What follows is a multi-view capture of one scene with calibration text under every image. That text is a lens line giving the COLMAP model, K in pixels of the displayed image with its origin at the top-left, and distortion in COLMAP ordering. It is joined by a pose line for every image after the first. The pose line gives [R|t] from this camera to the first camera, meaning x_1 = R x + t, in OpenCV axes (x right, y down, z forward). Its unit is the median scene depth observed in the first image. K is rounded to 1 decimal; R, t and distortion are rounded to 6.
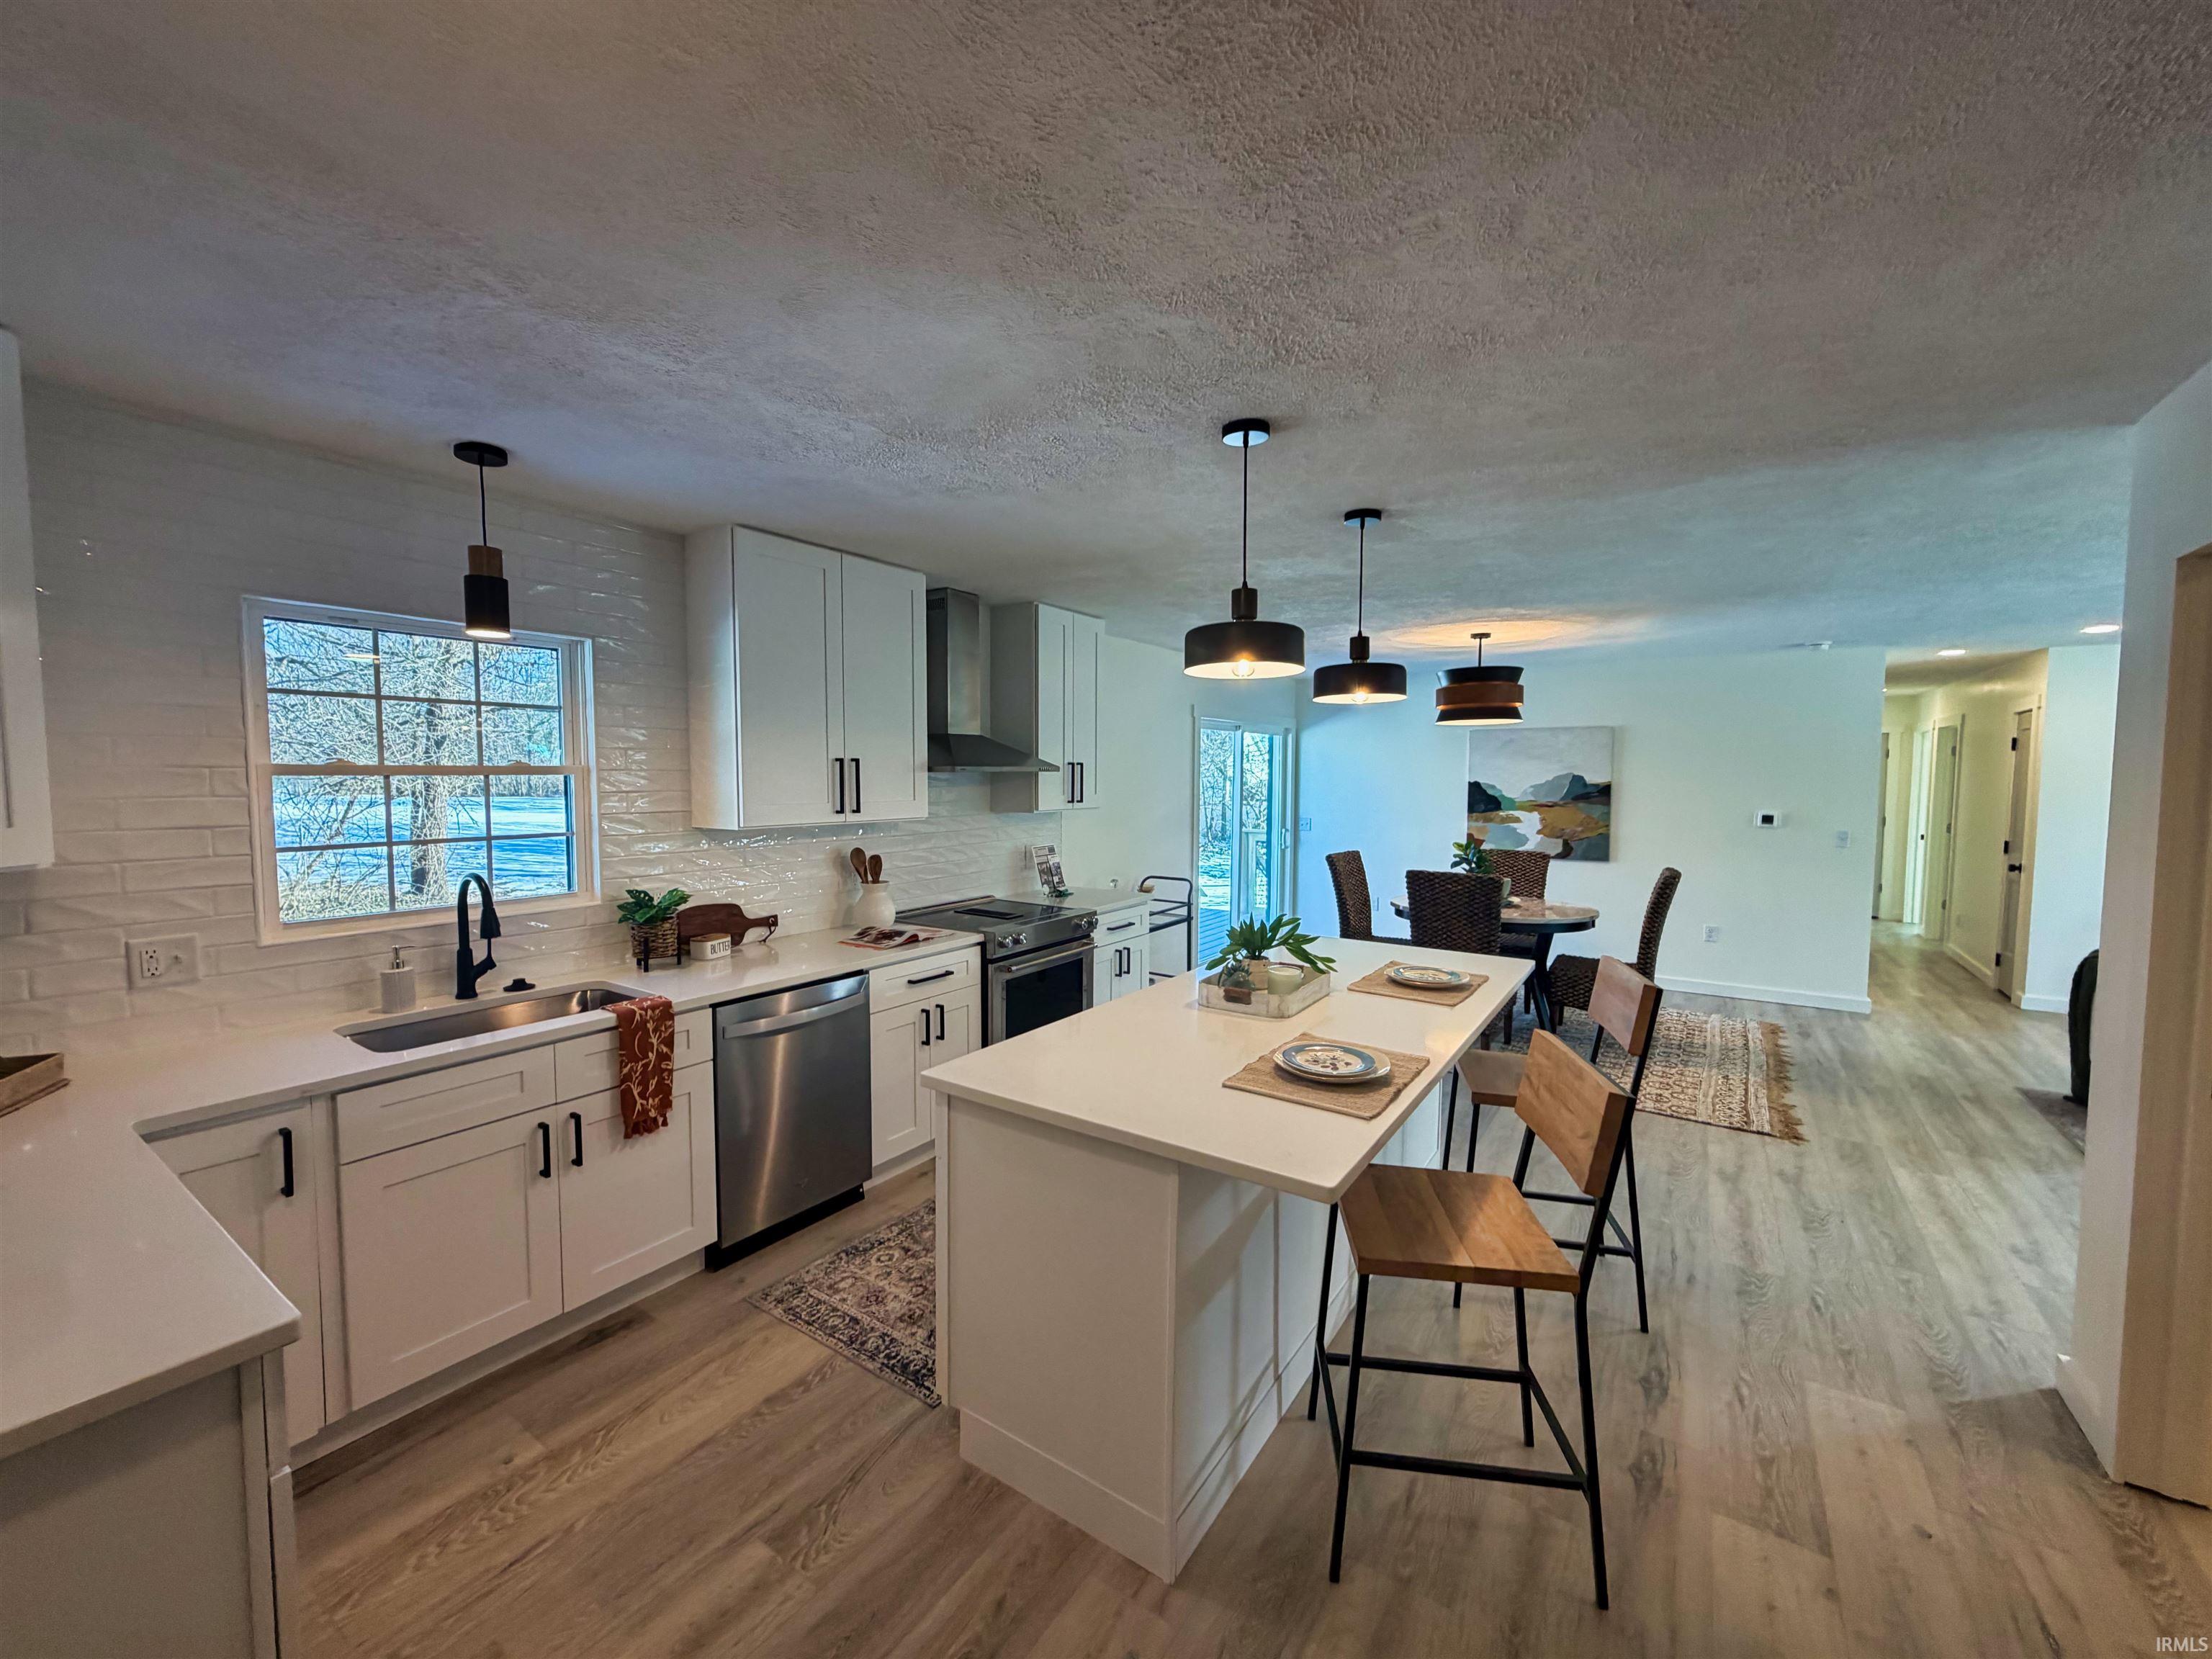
lens RADIAL K [[885.6, 0, 1101.2], [0, 885.6, 830.9], [0, 0, 1]] dist [0.001415, -0.000240]
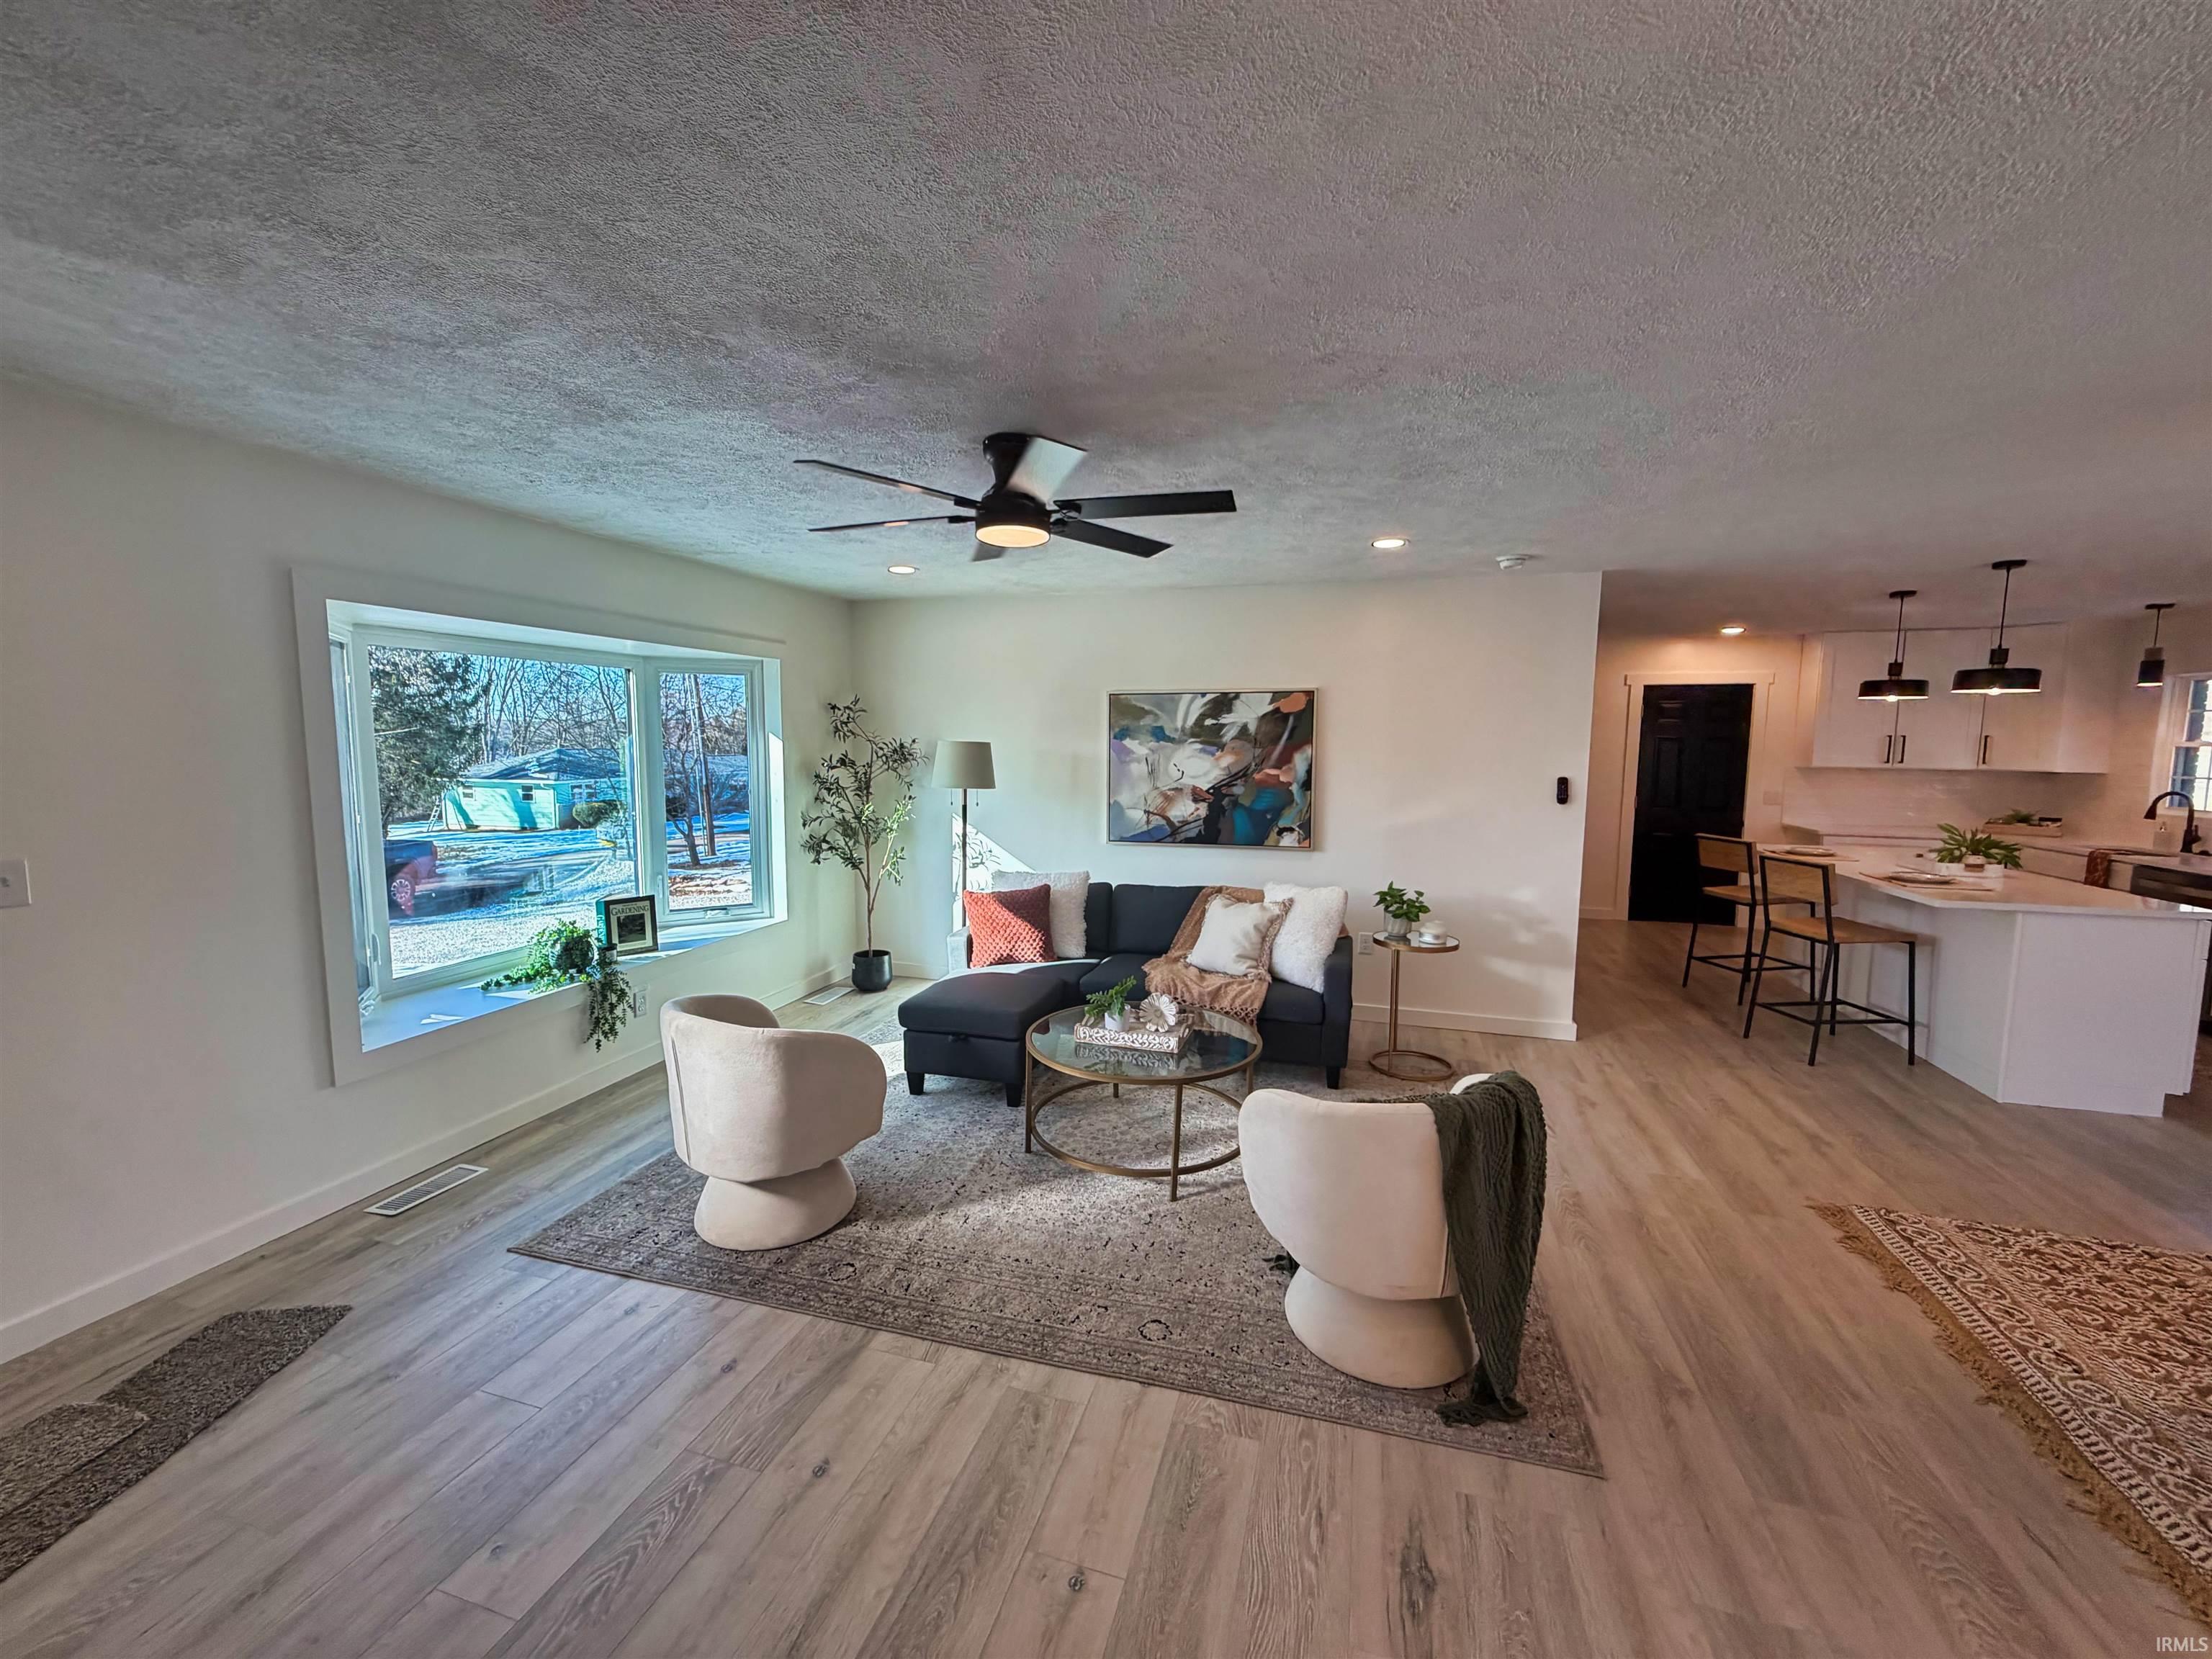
lens RADIAL K [[885.6, 0, 1094.2], [0, 885.6, 827.8], [0, 0, 1]] dist [0.001415, -0.000240]
pose [[-0.954133, 0.016387, -0.298935, 1.816313], [-0.037755, 0.983943, 0.174443, -0.106542], [0.296994, 0.177728, -0.938194, 1.661587]]
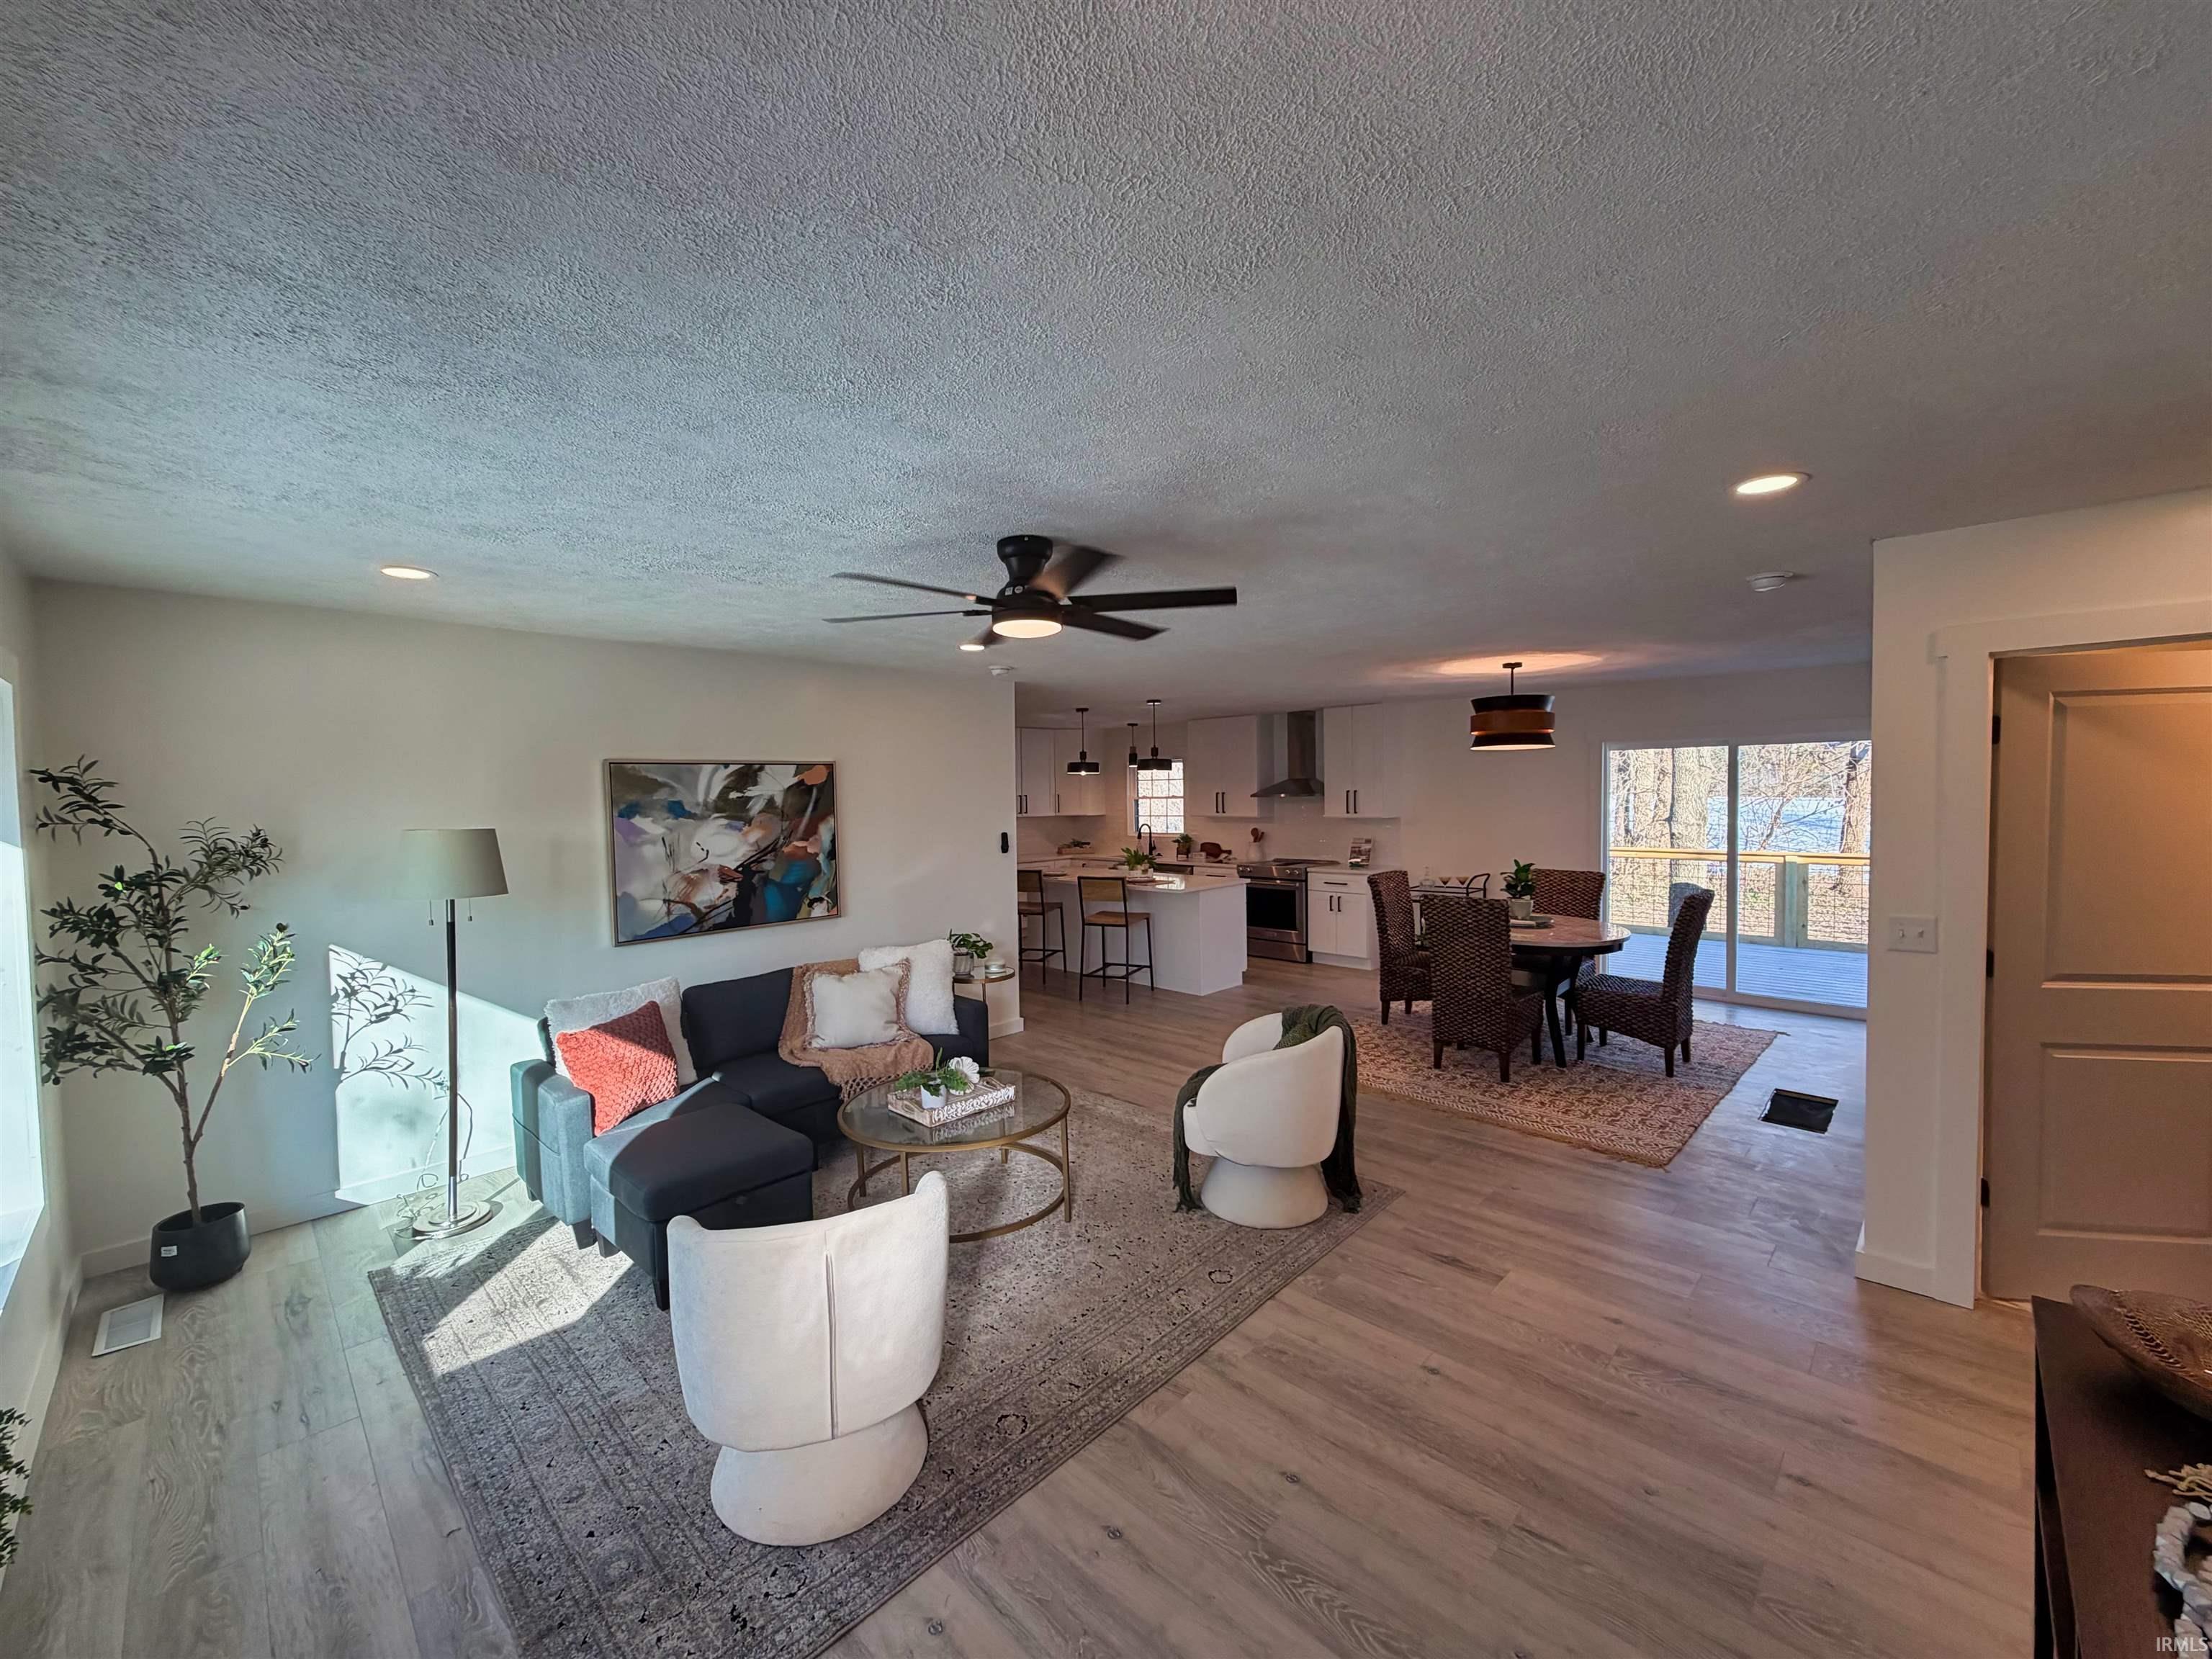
lens RADIAL K [[885.6, 0, 1114.0], [0, 885.6, 825.0], [0, 0, 1]] dist [0.001415, -0.000240]
pose [[-0.164299, 0.029951, -0.985956, 2.432203], [-0.062149, 0.997239, 0.040650, -0.076021], [0.984451, 0.067955, -0.161984, 1.109437]]
